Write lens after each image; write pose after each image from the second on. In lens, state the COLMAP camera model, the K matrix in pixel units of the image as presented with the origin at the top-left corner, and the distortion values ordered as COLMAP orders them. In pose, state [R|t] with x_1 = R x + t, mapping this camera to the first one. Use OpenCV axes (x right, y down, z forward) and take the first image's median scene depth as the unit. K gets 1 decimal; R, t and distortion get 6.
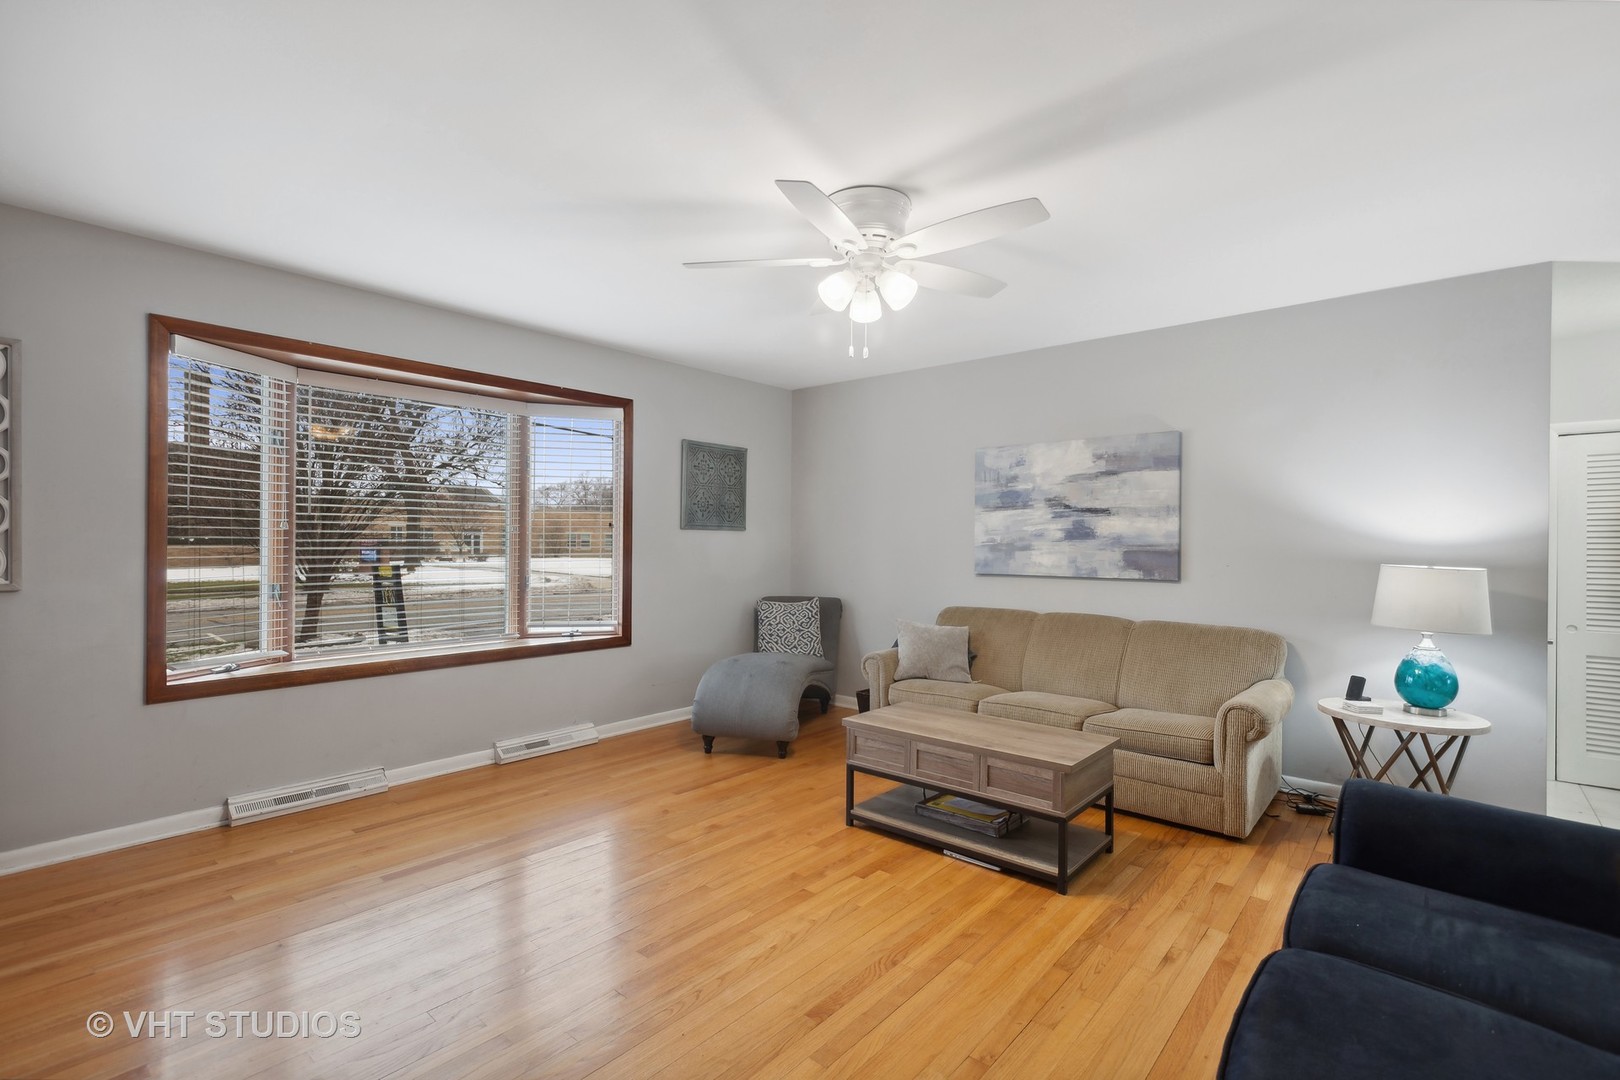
lens RADIAL K [[738.0, 0, 796.1], [0, 738.0, 538.5], [0, 0, 1]] dist [0.000773, 0.000915]
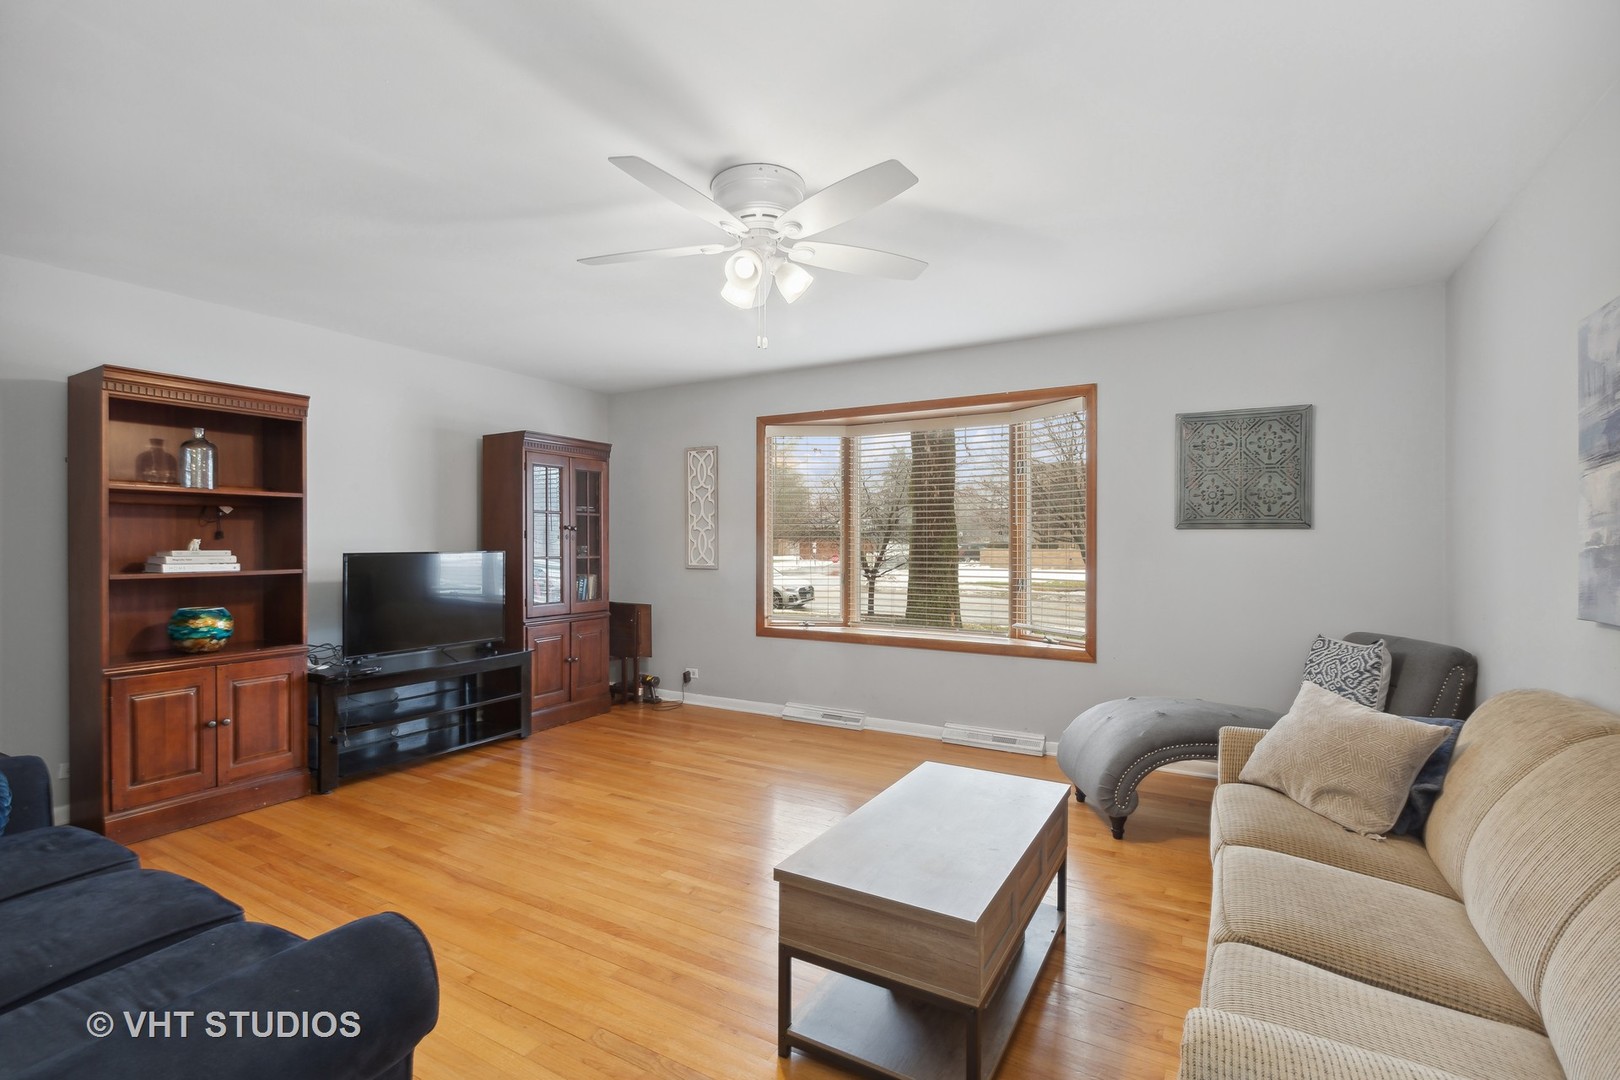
lens RADIAL K [[738.0, 0, 806.2], [0, 738.0, 543.4], [0, 0, 1]] dist [0.000773, 0.000915]
pose [[0.199228, -0.000761, -0.979953, 0.516981], [0.005289, 0.999986, 0.000298, 0.000171], [0.979939, -0.005242, 0.199229, 0.439557]]
